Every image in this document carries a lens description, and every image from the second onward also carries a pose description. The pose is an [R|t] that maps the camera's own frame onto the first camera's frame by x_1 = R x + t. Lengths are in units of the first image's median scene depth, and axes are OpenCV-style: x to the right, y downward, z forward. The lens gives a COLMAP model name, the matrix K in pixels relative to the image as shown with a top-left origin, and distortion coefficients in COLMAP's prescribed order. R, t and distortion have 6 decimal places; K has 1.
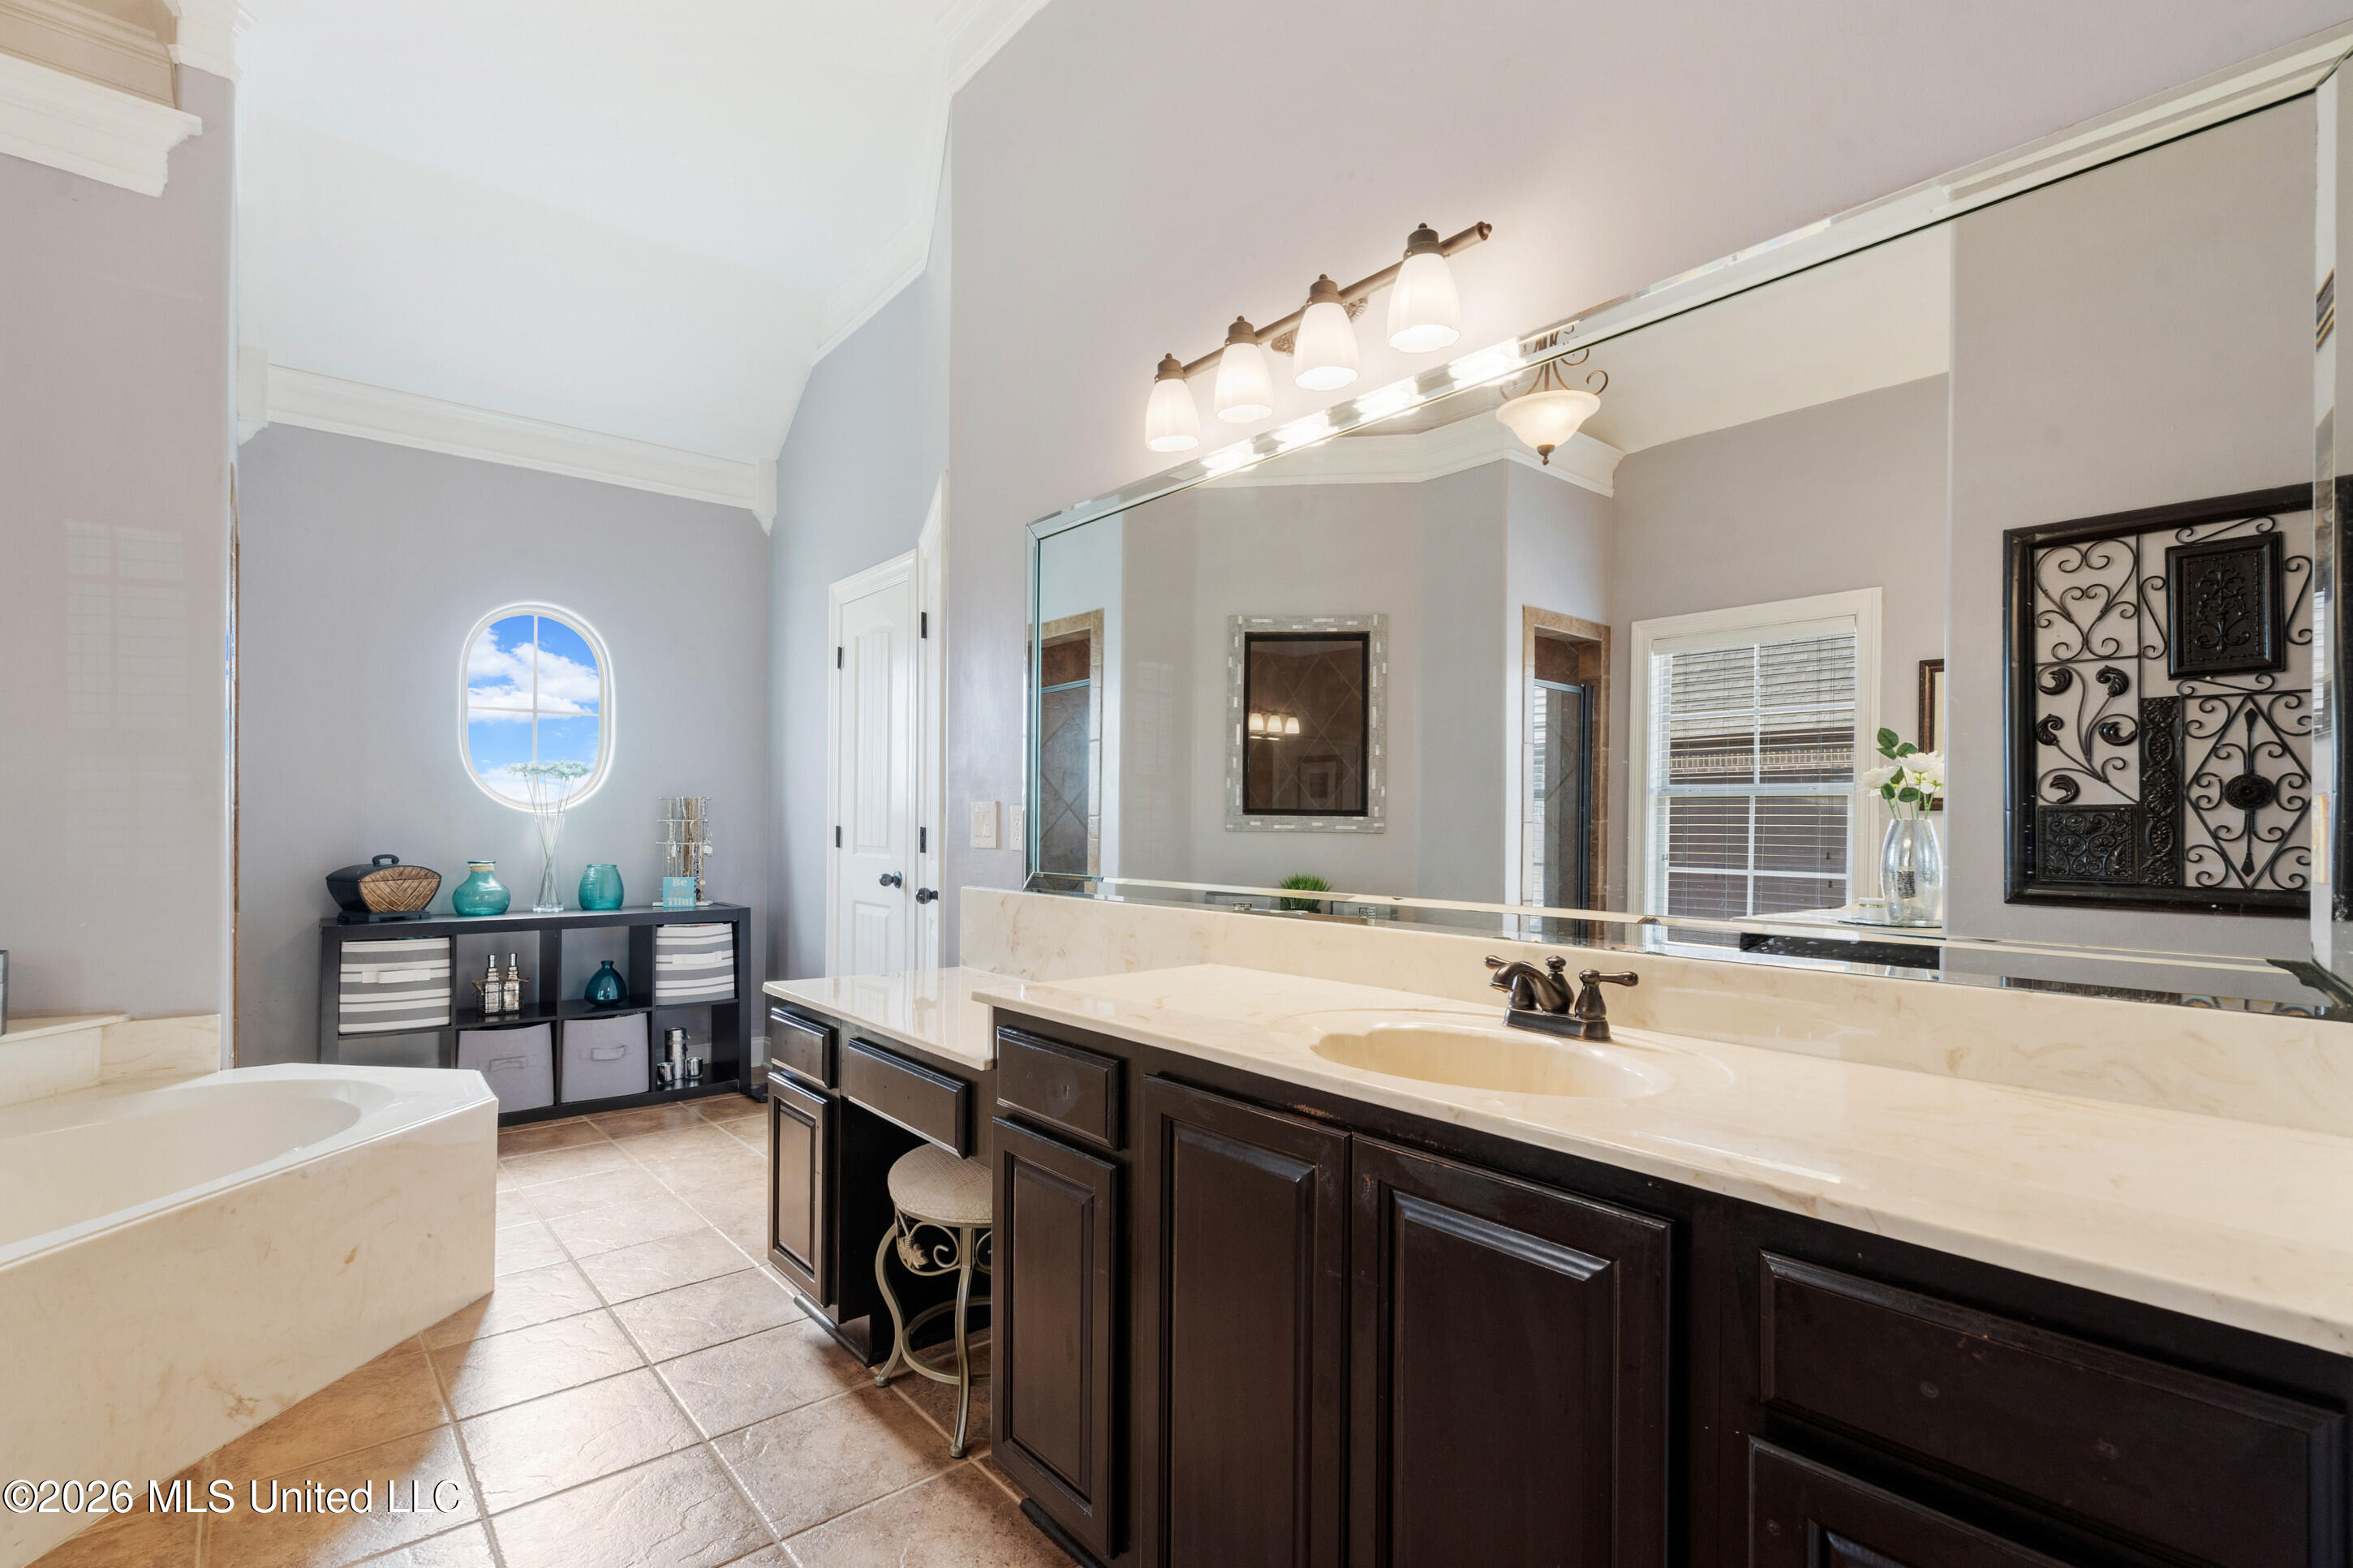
lens RADIAL K [[1078.1, 0, 1169.7], [0, 1078.1, 805.9], [0, 0, 1]] dist [-0.001872, -0.000566]
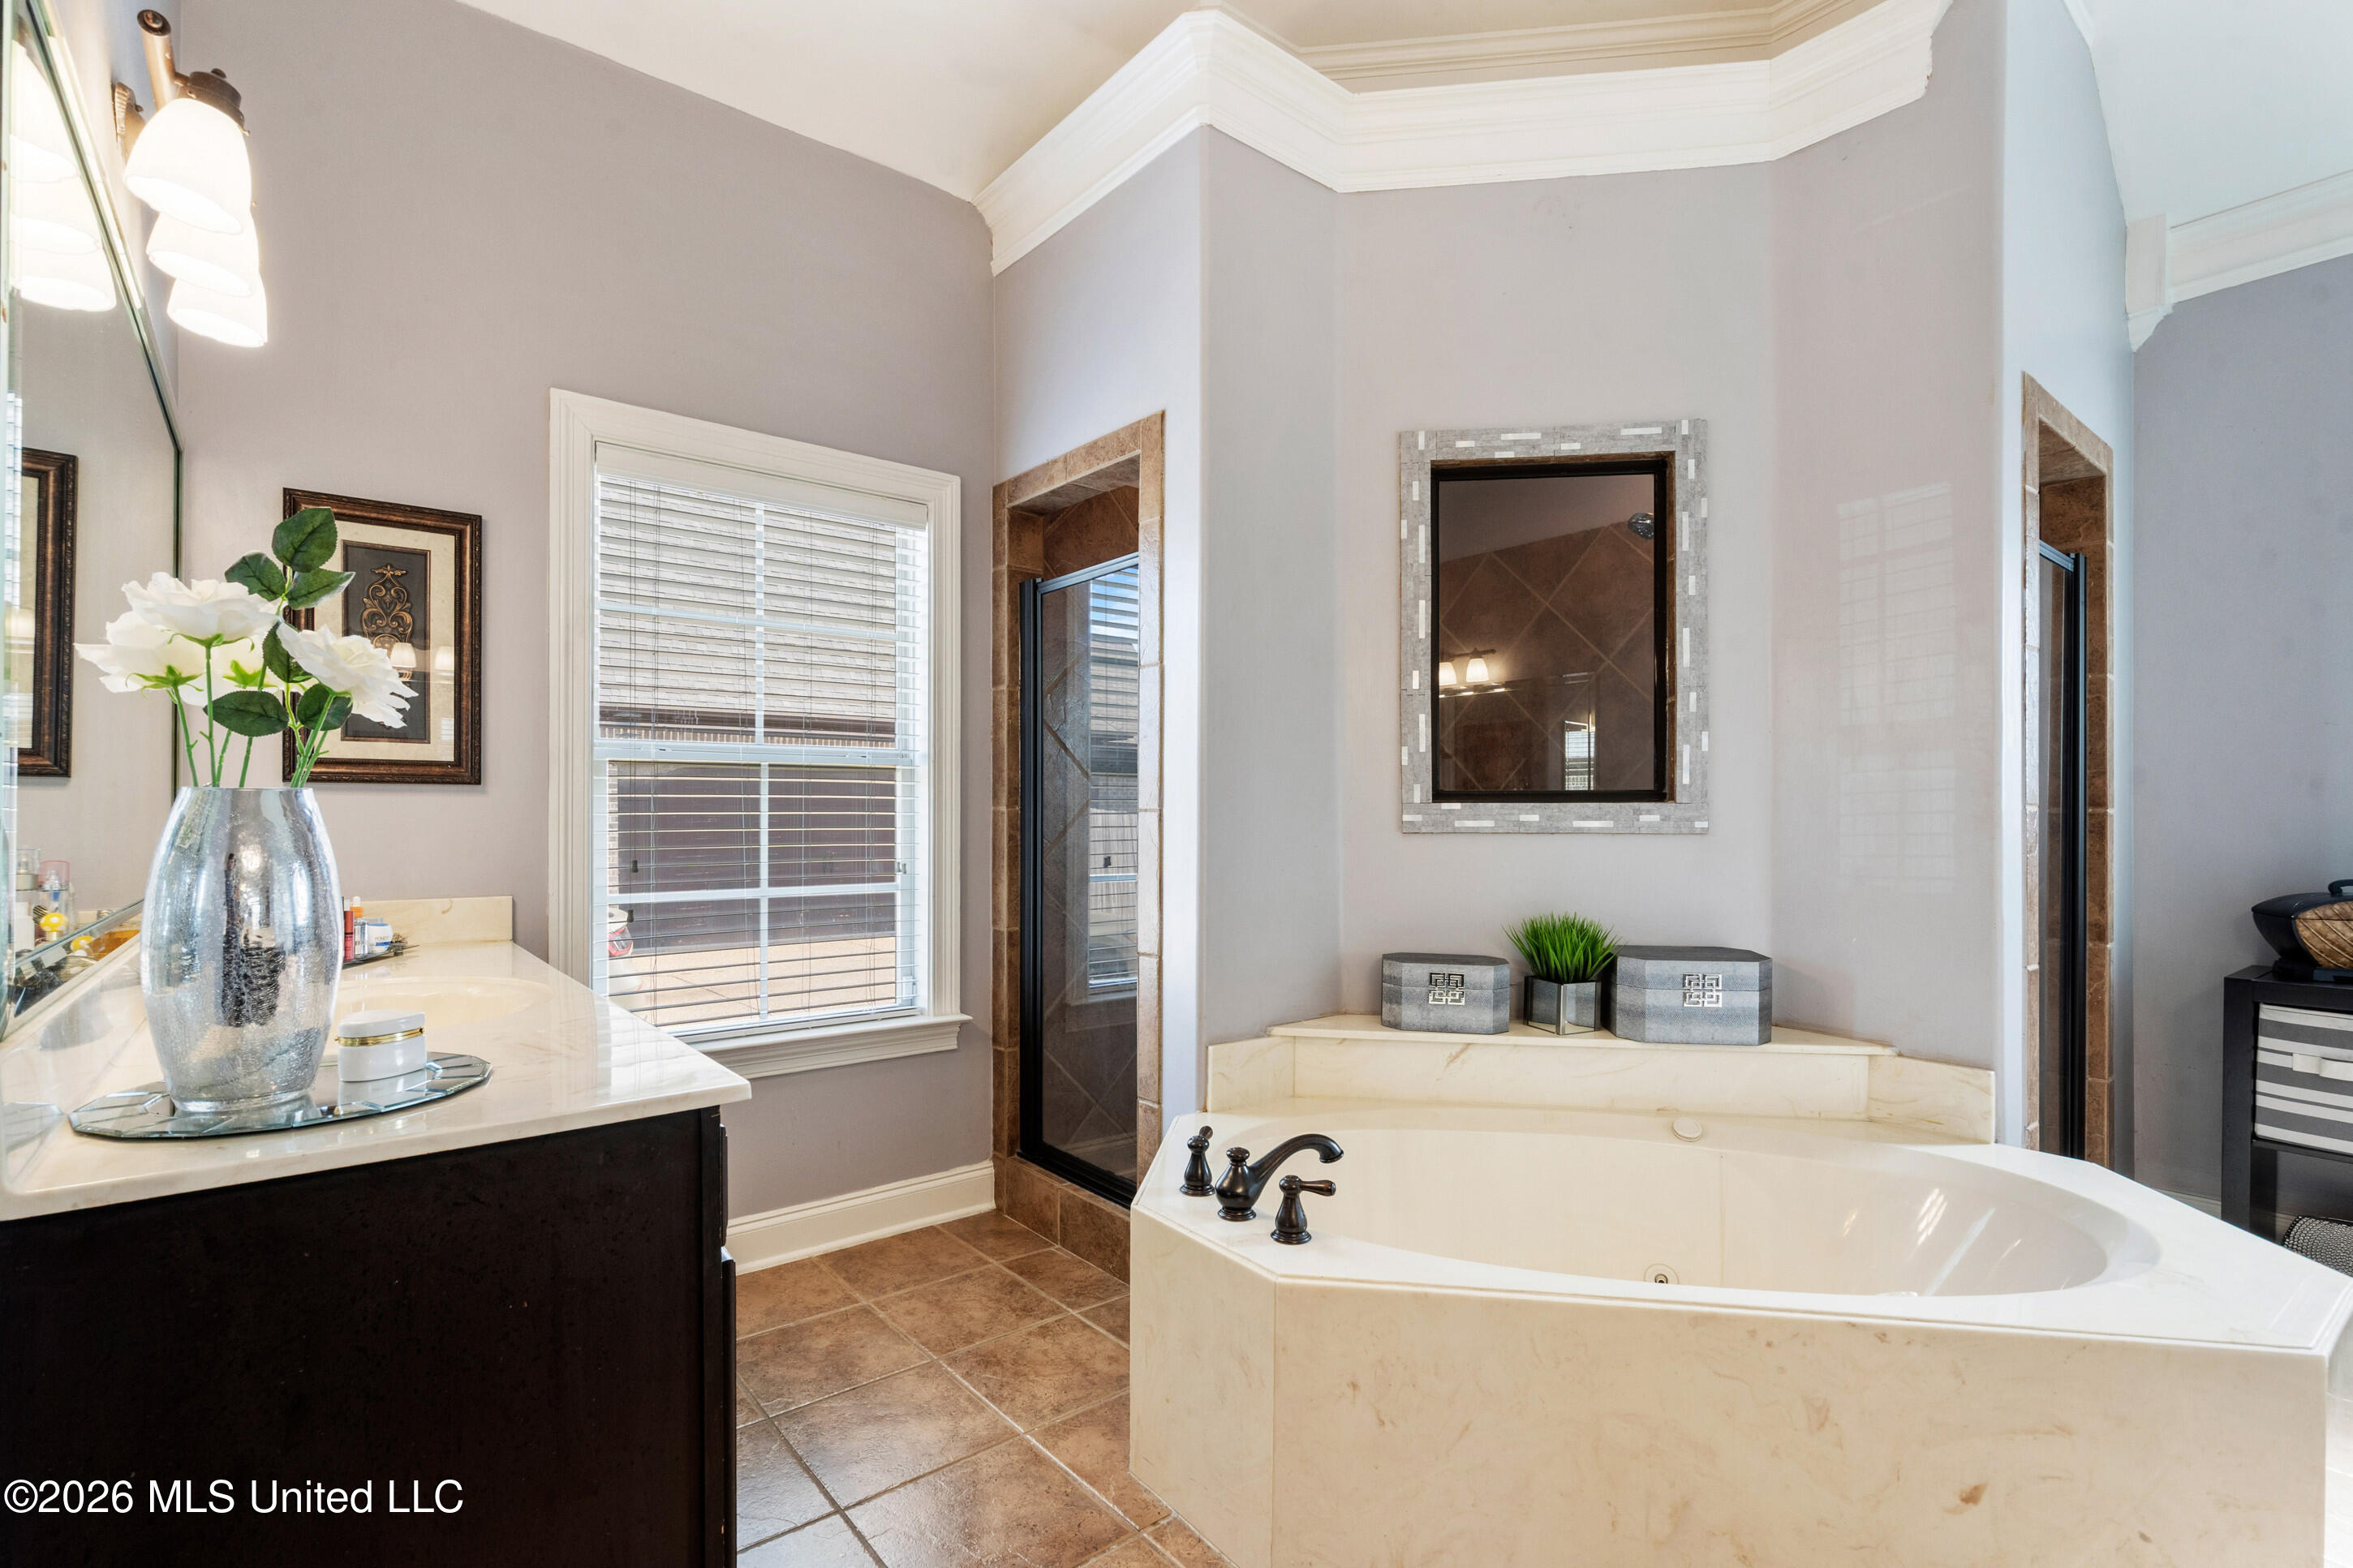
lens RADIAL K [[1078.1, 0, 1164.2], [0, 1078.1, 808.0], [0, 0, 1]] dist [-0.001872, -0.000566]
pose [[-0.044244, -0.011425, -0.998955, -0.050256], [0.009292, 0.999887, -0.011847, 0.002810], [0.998978, -0.009806, -0.044133, 0.336426]]
